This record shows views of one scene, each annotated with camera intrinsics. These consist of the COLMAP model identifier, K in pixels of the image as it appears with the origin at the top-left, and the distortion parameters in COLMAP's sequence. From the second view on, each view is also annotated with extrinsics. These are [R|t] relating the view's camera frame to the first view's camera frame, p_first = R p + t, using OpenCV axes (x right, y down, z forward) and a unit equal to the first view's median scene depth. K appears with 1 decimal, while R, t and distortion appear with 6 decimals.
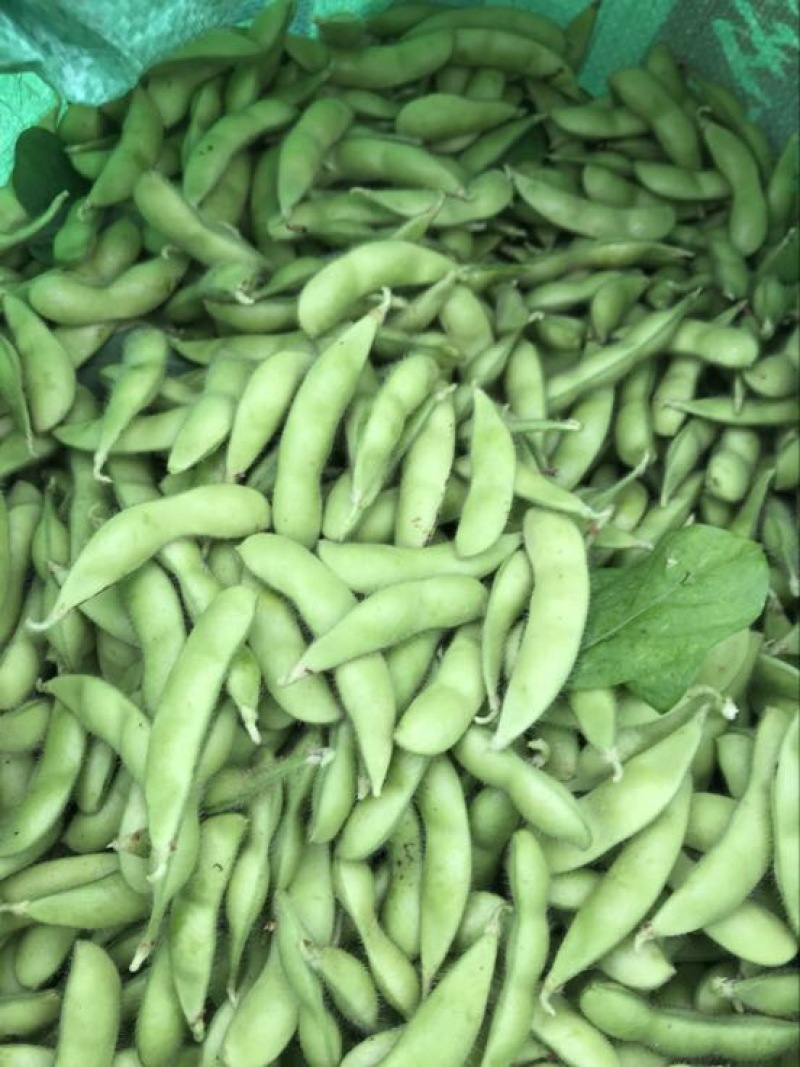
lens RADIAL K [[1041.9, 0, 400.0], [0, 1041.9, 533.5], [0, 0, 1]] dist [0.190859, -0.019896]
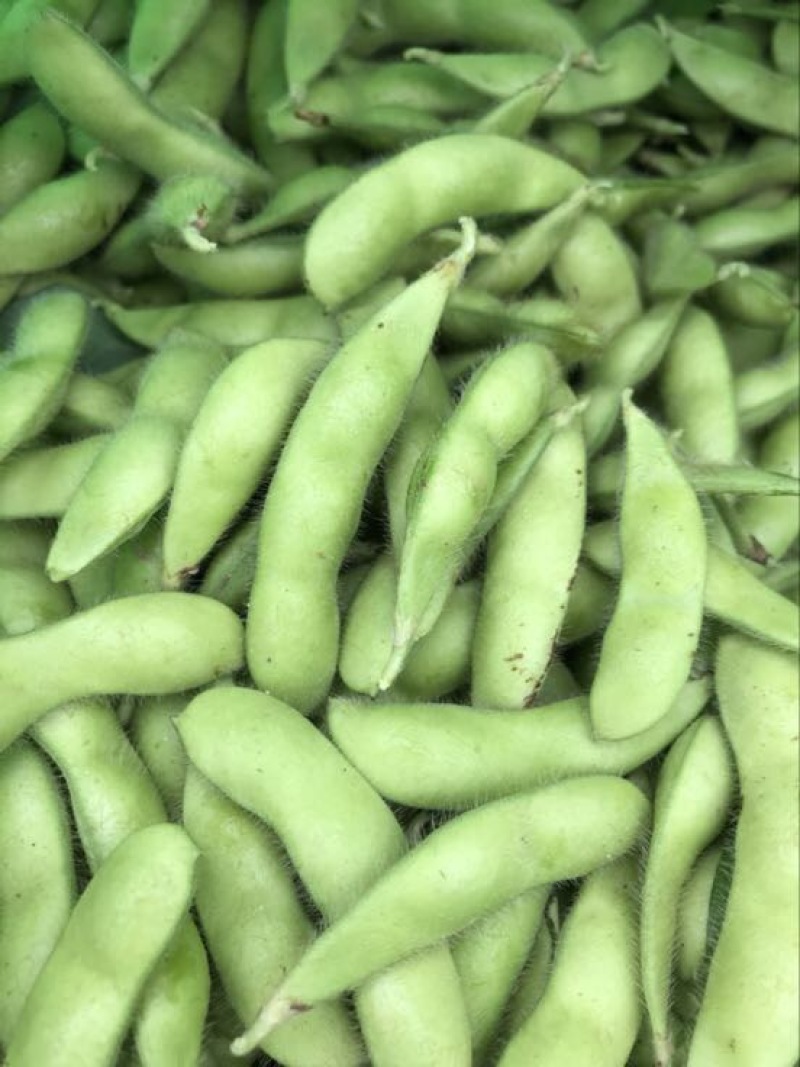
lens RADIAL K [[986.1, 0, 386.0], [0, 986.1, 533.6], [0, 0, 1]] dist [-0.056014, 0.240891]
pose [[0.997717, 0.021082, -0.064154, -0.018106], [-0.015665, 0.996359, 0.083805, -0.111206], [0.065687, -0.082609, 0.994415, 0.470547]]
